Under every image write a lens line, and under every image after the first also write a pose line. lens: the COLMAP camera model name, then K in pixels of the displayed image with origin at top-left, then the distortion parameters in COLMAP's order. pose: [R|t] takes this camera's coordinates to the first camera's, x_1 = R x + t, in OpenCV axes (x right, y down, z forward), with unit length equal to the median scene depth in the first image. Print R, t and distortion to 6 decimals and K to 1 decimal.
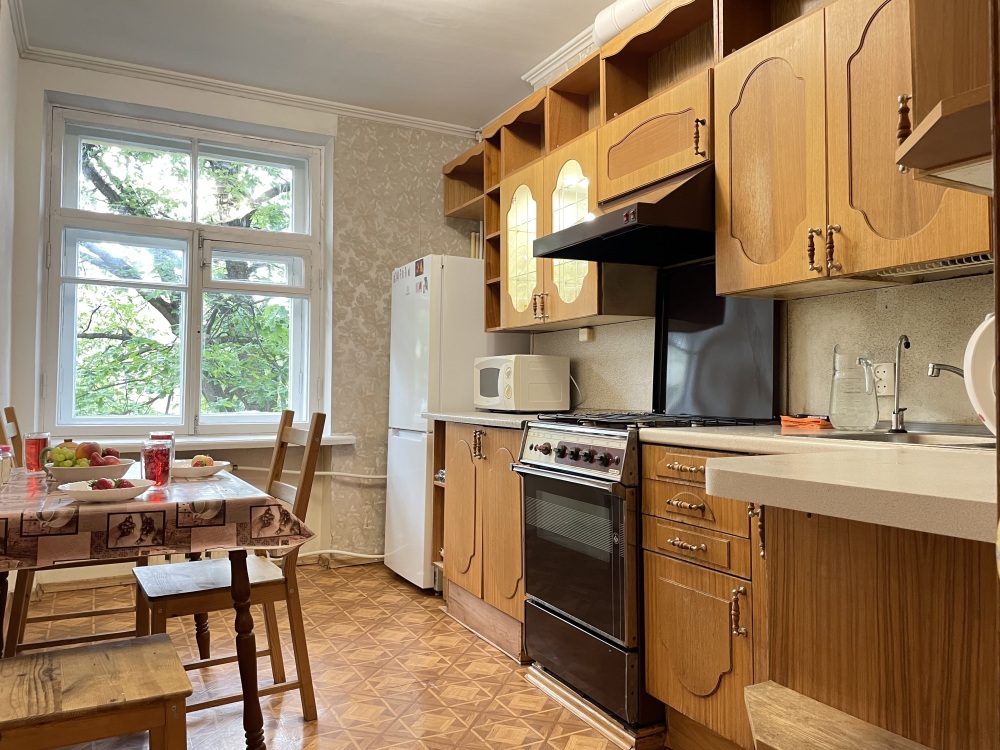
lens RADIAL K [[753.3, 0, 499.0], [0, 753.3, 372.2], [0, 0, 1]] dist [0.047869, 0.000122]
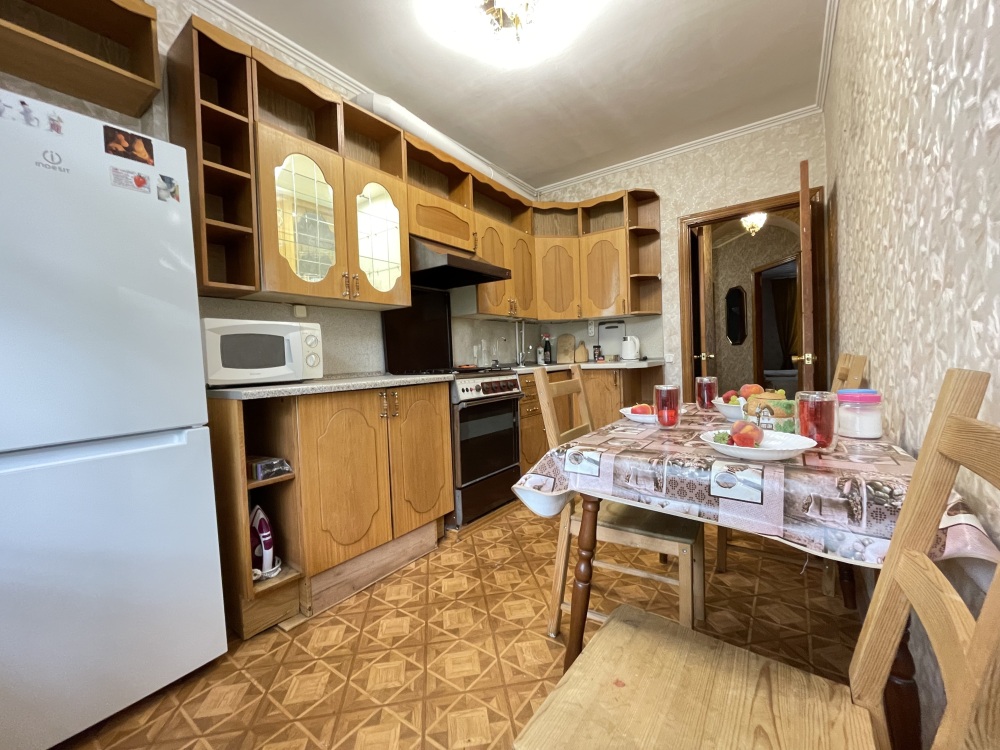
lens RADIAL K [[406.2, 0, 497.1], [0, 406.2, 372.6], [0, 0, 1]] dist [-0.000747, -0.001116]
pose [[-0.441808, -0.015325, 0.896979, -0.649689], [0.018522, 0.999485, 0.026199, 0.037341], [-0.896919, 0.028189, -0.441296, 1.145314]]
